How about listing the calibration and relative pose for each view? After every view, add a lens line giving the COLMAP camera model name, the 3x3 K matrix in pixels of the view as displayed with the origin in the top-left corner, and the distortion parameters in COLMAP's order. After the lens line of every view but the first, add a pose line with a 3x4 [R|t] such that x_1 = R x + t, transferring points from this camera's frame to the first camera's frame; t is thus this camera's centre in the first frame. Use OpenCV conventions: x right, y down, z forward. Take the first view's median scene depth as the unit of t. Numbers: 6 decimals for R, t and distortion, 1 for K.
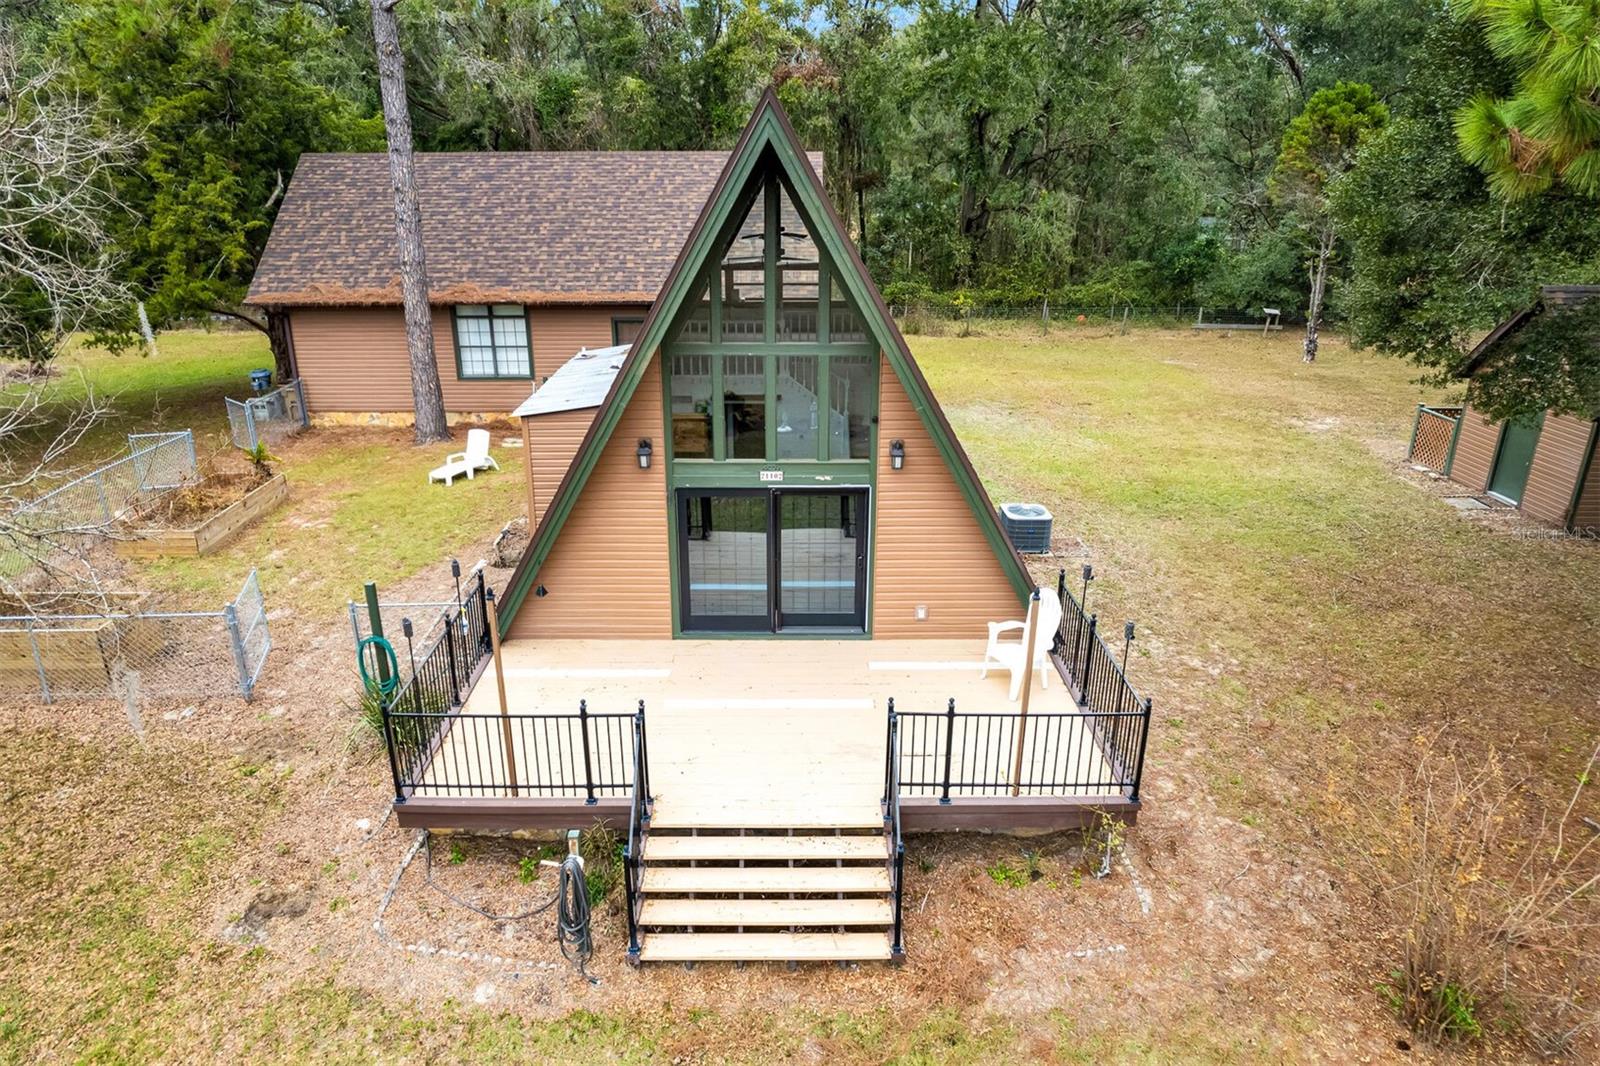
lens RADIAL K [[1020.4, 0, 798.9], [0, 1020.4, 530.6], [0, 0, 1]] dist [-0.069263, 0.066612]
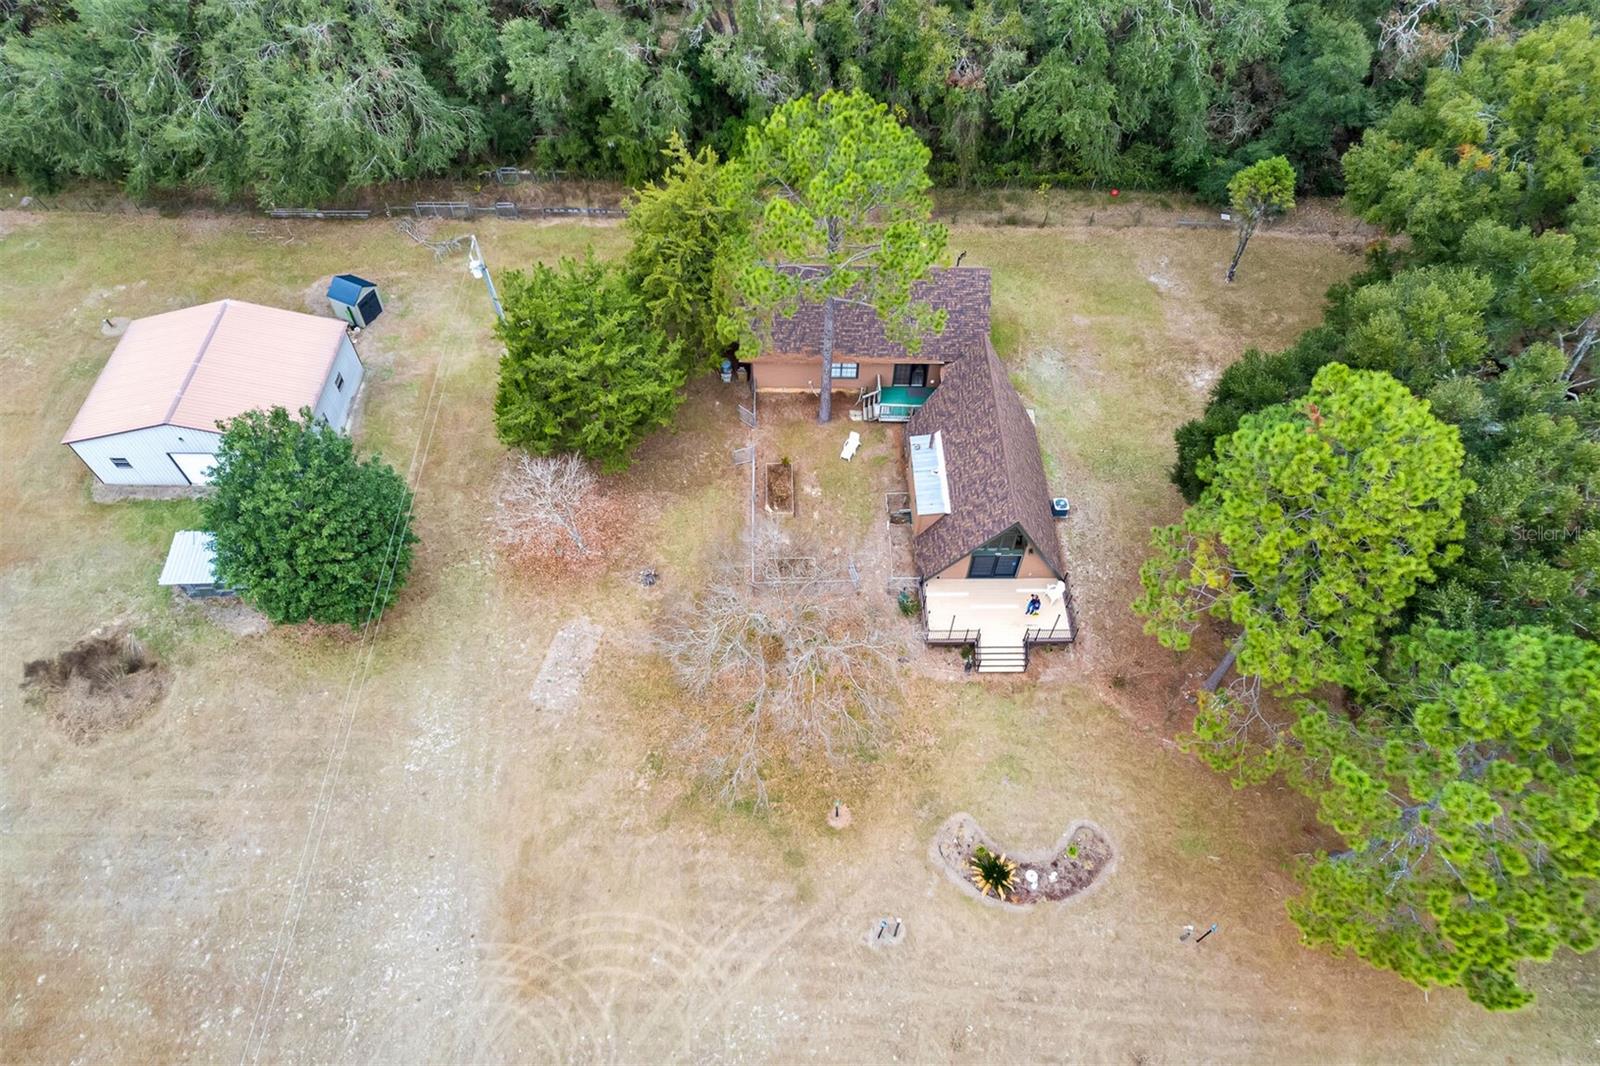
lens RADIAL K [[1026.8, 0, 801.3], [0, 1026.8, 528.8], [0, 0, 1]] dist [-0.076271, 0.079007]
pose [[0.999972, 0.000135, 0.007442, -0.968442], [-0.004265, 0.829832, 0.557997, -2.768832], [-0.006100, -0.558014, 0.829809, -2.649695]]
